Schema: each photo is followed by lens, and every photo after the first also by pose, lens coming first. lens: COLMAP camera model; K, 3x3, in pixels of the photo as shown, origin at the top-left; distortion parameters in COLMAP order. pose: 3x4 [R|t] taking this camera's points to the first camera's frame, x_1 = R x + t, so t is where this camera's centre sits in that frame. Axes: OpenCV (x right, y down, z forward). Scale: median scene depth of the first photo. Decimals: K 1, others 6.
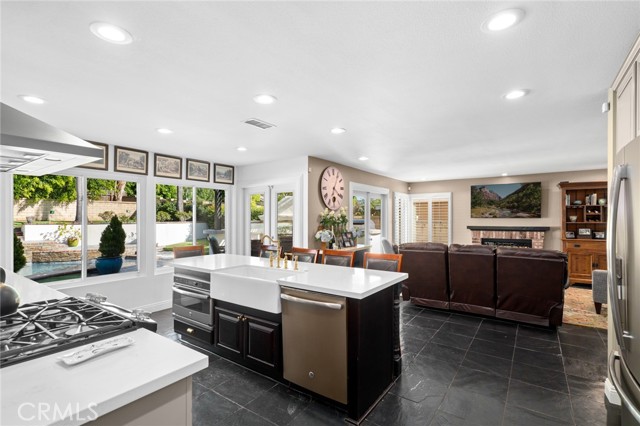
lens RADIAL K [[308.0, 0, 318.5], [0, 308.0, 217.8], [0, 0, 1]] dist [0.004729, 0.000115]
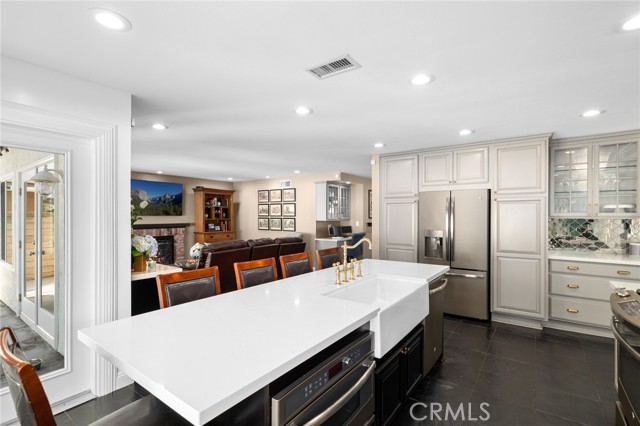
lens RADIAL K [[296.0, 0, 316.3], [0, 296.0, 217.8], [0, 0, 1]] dist [0.005748, 0.002191]
pose [[0.012391, -0.006016, 0.999905, -0.402127], [-0.002588, 0.999978, 0.006048, 0.000698], [-0.999920, -0.002663, 0.012375, 0.529750]]
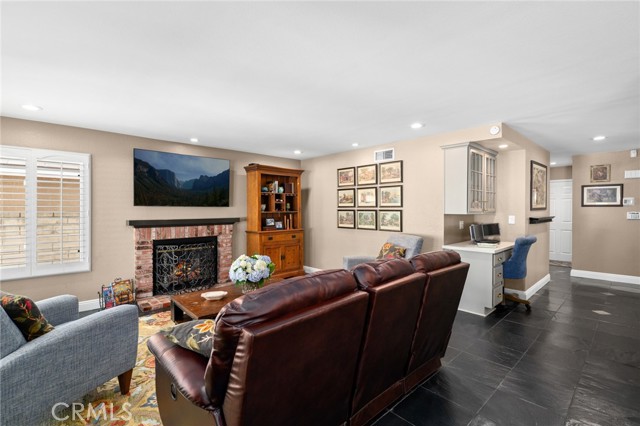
lens RADIAL K [[296.0, 0, 323.3], [0, 296.0, 209.1], [0, 0, 1]] dist [0.005748, 0.002191]
pose [[0.189083, 0.002075, 0.981959, 0.035702], [-0.000749, 0.999998, -0.001969, 0.008603], [-0.981961, -0.000363, 0.189085, 0.677725]]
